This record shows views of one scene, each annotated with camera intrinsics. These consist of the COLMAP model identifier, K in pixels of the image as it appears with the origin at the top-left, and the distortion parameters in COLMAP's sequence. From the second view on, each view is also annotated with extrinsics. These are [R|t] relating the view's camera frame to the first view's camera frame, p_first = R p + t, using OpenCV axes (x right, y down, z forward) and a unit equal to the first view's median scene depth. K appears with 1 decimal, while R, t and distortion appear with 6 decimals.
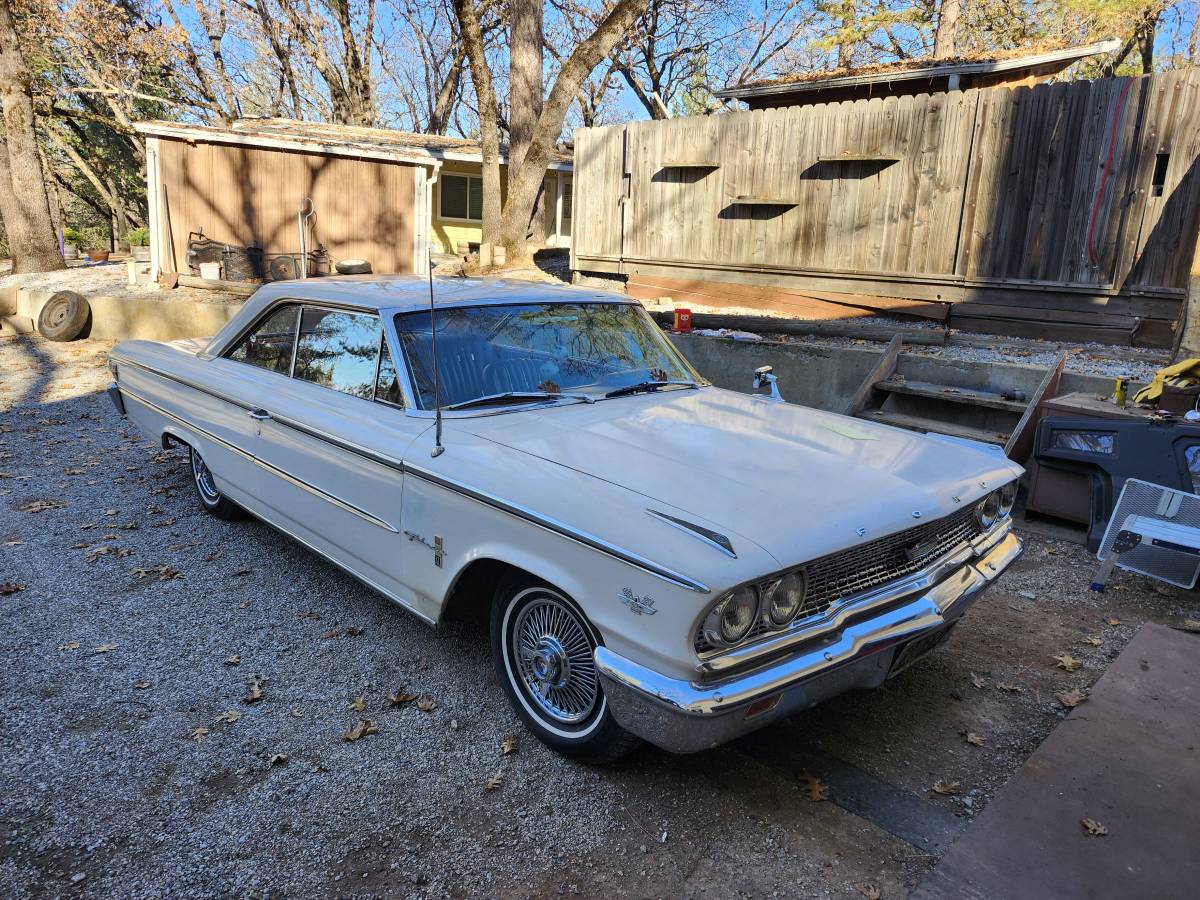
lens RADIAL K [[821.3, 0, 612.0], [0, 821.3, 444.0], [0, 0, 1]] dist [0.085610, -0.095166]
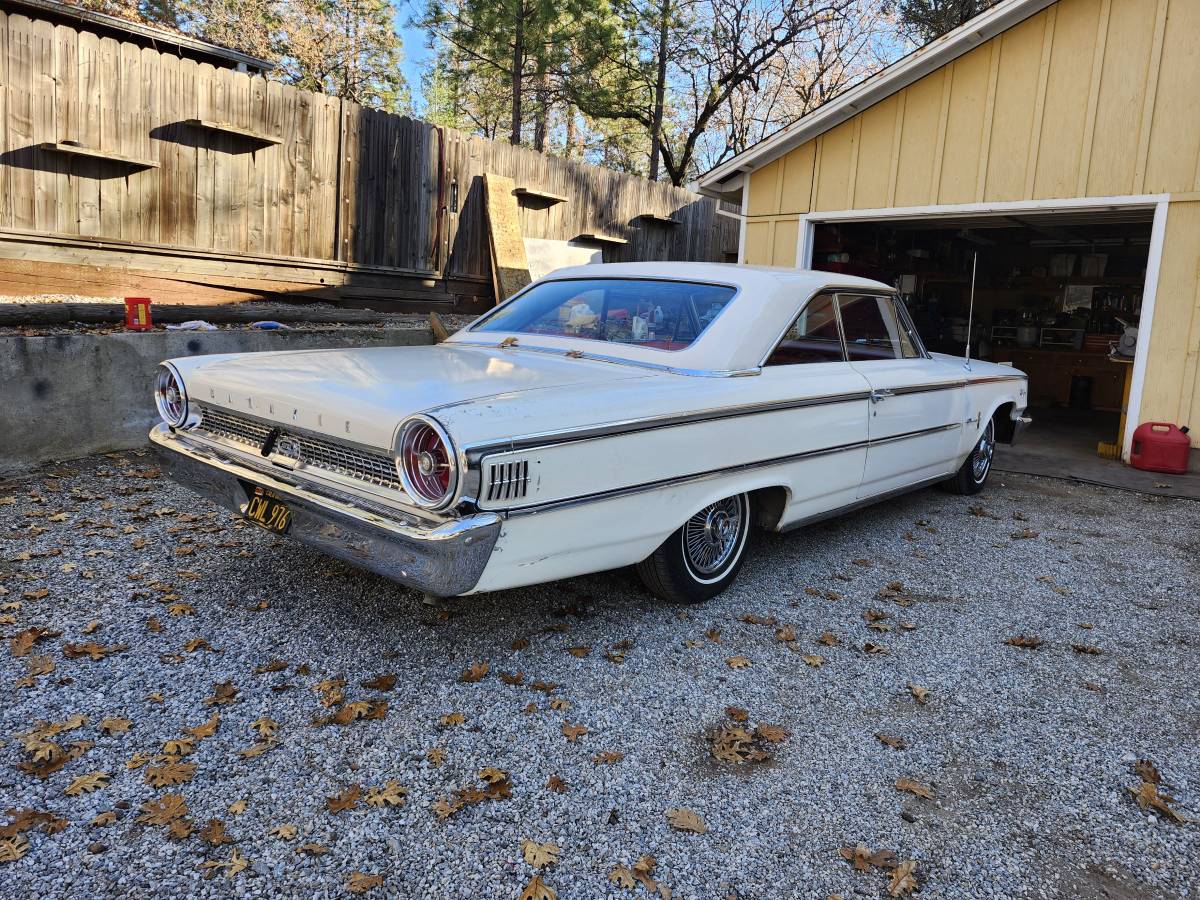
lens RADIAL K [[820.0, 0, 600.0], [0, 820.0, 450.0], [0, 0, 1]] dist [0.070240, -0.074634]
pose [[-0.068472, -0.212904, 0.974671, -0.726633], [0.175462, 0.959166, 0.221843, -0.136242], [-0.982102, 0.186208, -0.028319, 0.692347]]
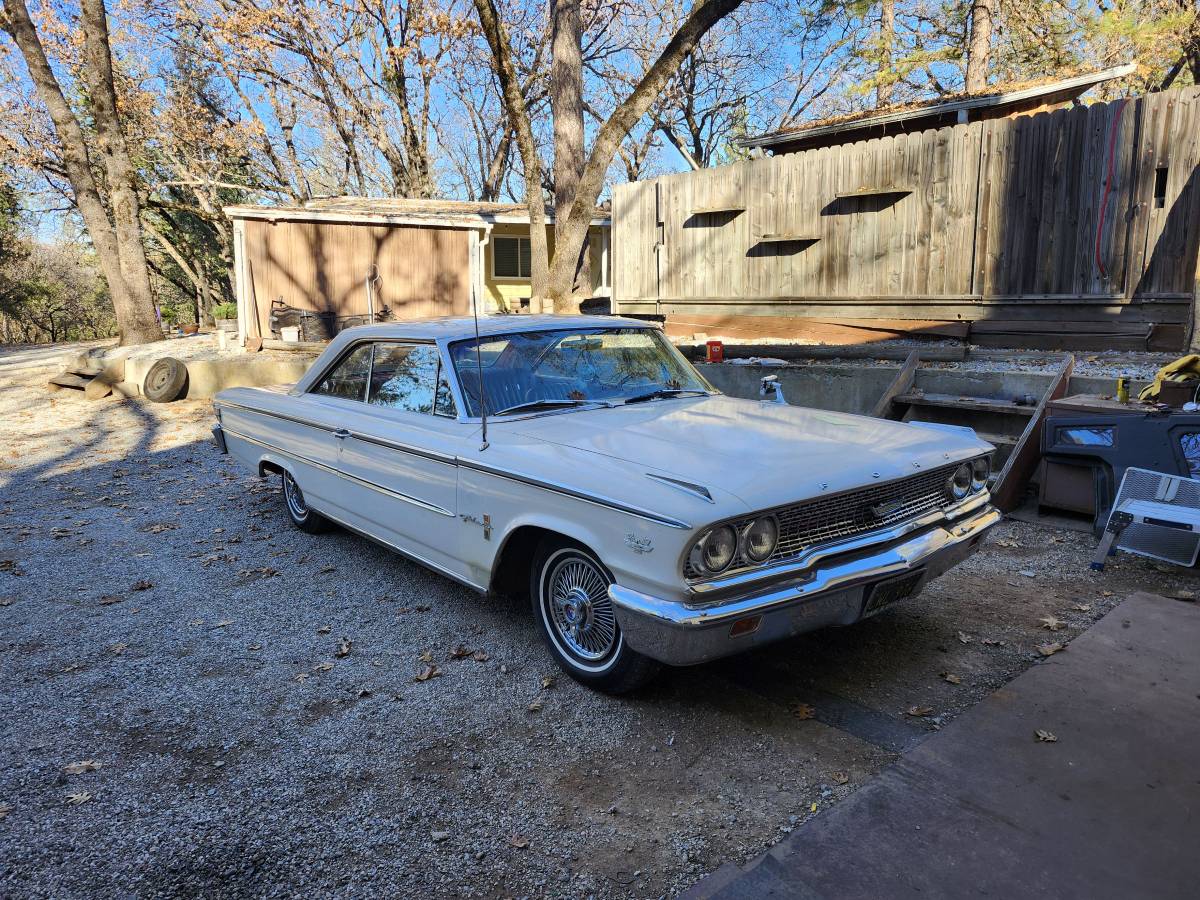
lens RADIAL K [[819.1, 0, 590.8], [0, 819.1, 443.2], [0, 0, 1]] dist [0.096046, -0.109204]
pose [[0.994735, -0.039889, -0.094398, 0.023299], [0.033929, 0.997378, -0.063917, 0.032985], [0.096700, 0.060377, 0.993481, -0.074714]]
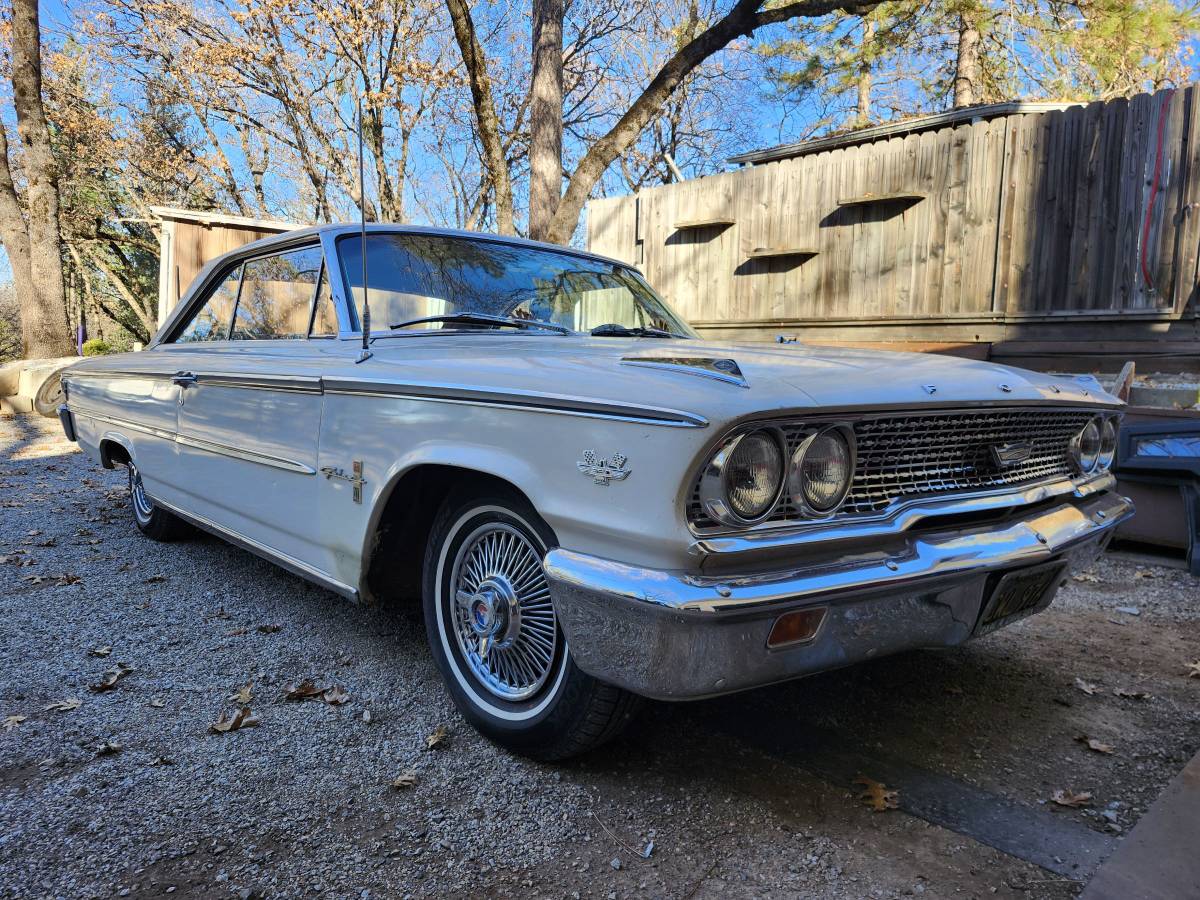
lens RADIAL K [[826.3, 0, 611.7], [0, 826.3, 445.9], [0, 0, 1]] dist [0.068170, -0.072599]
pose [[0.999576, -0.003334, -0.028909, 0.016166], [-0.001059, 0.988592, -0.150613, 0.078450], [0.029081, 0.150580, 0.988170, 0.093065]]
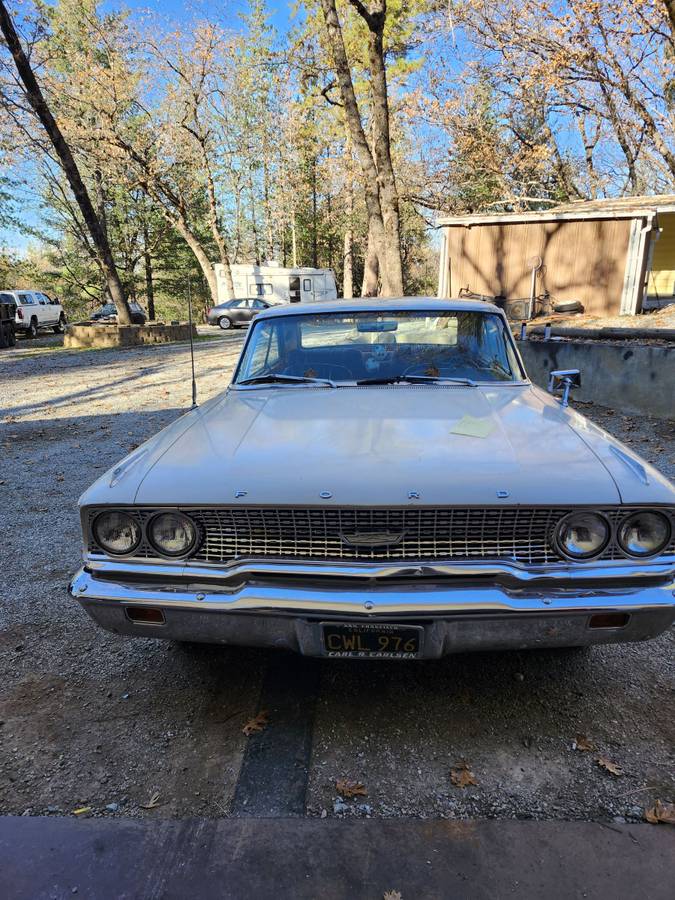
lens RADIAL K [[619.8, 0, 348.8], [0, 619.8, 446.6], [0, 0, 1]] dist [0.068170, -0.072599]
pose [[0.683343, 0.121066, -0.719990, 0.296166], [-0.124273, 0.991052, 0.048698, -0.004420], [0.719444, 0.056198, 0.692273, 0.162429]]
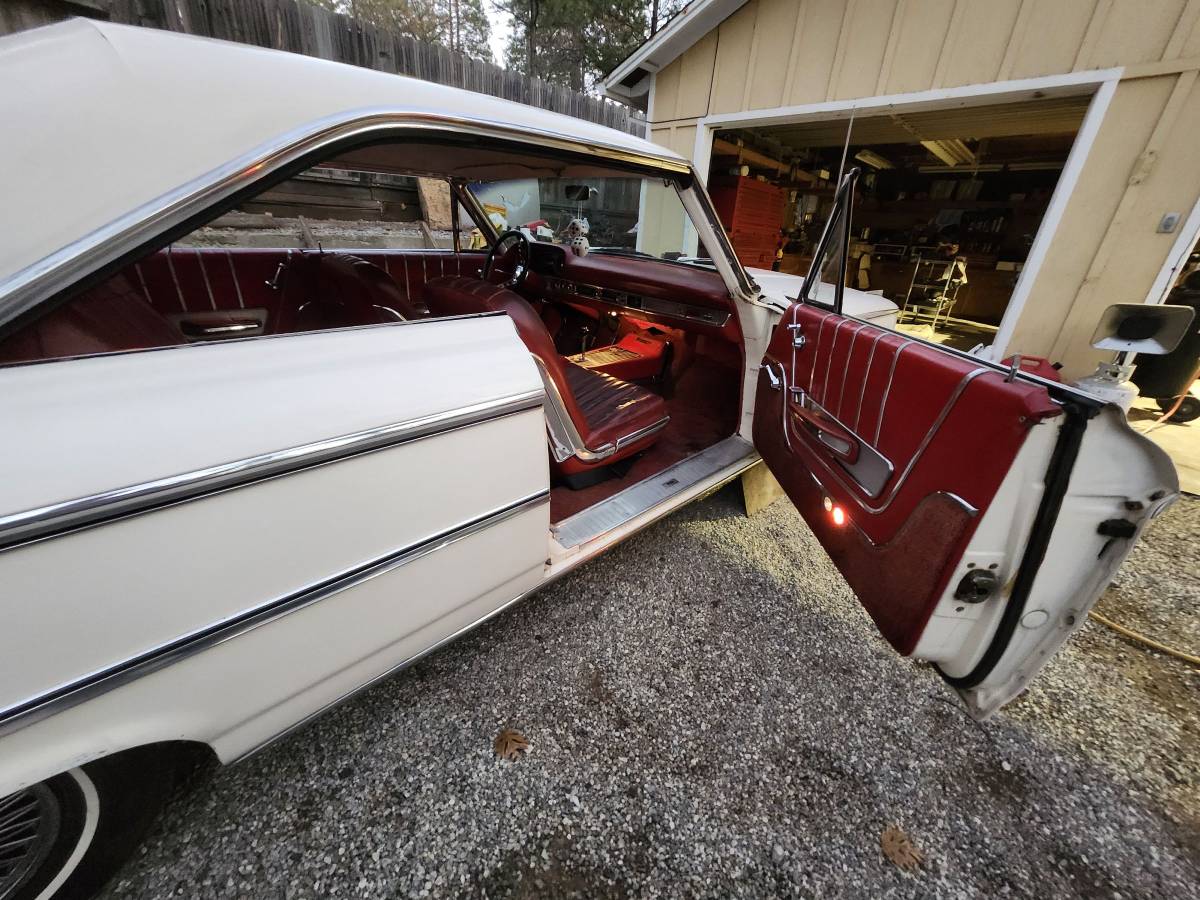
lens RADIAL K [[467.7, 0, 608.3], [0, 467.7, 447.5], [0, 0, 1]] dist [0.000750, 0.000071]
pose [[-0.015847, -0.468092, 0.883538, -0.340220], [0.163320, 0.870570, 0.464150, -0.070323], [-0.986446, 0.151654, 0.062653, 0.475809]]
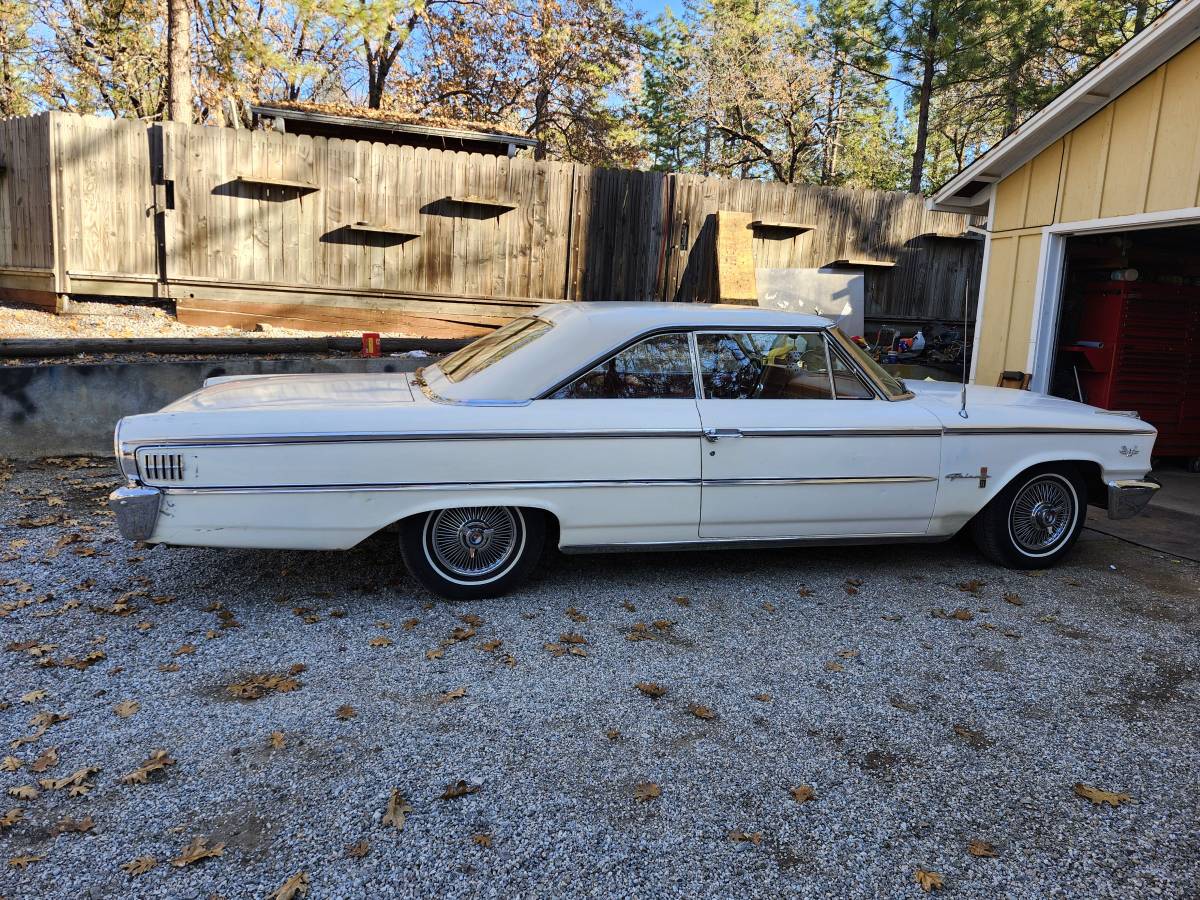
lens RADIAL K [[819.1, 0, 590.8], [0, 819.1, 443.2], [0, 0, 1]] dist [0.096046, -0.109204]
pose [[0.496695, -0.161370, 0.852792, -0.697458], [0.180768, 0.980250, 0.080203, -0.071827], [-0.848892, 0.114321, 0.516056, 0.295727]]
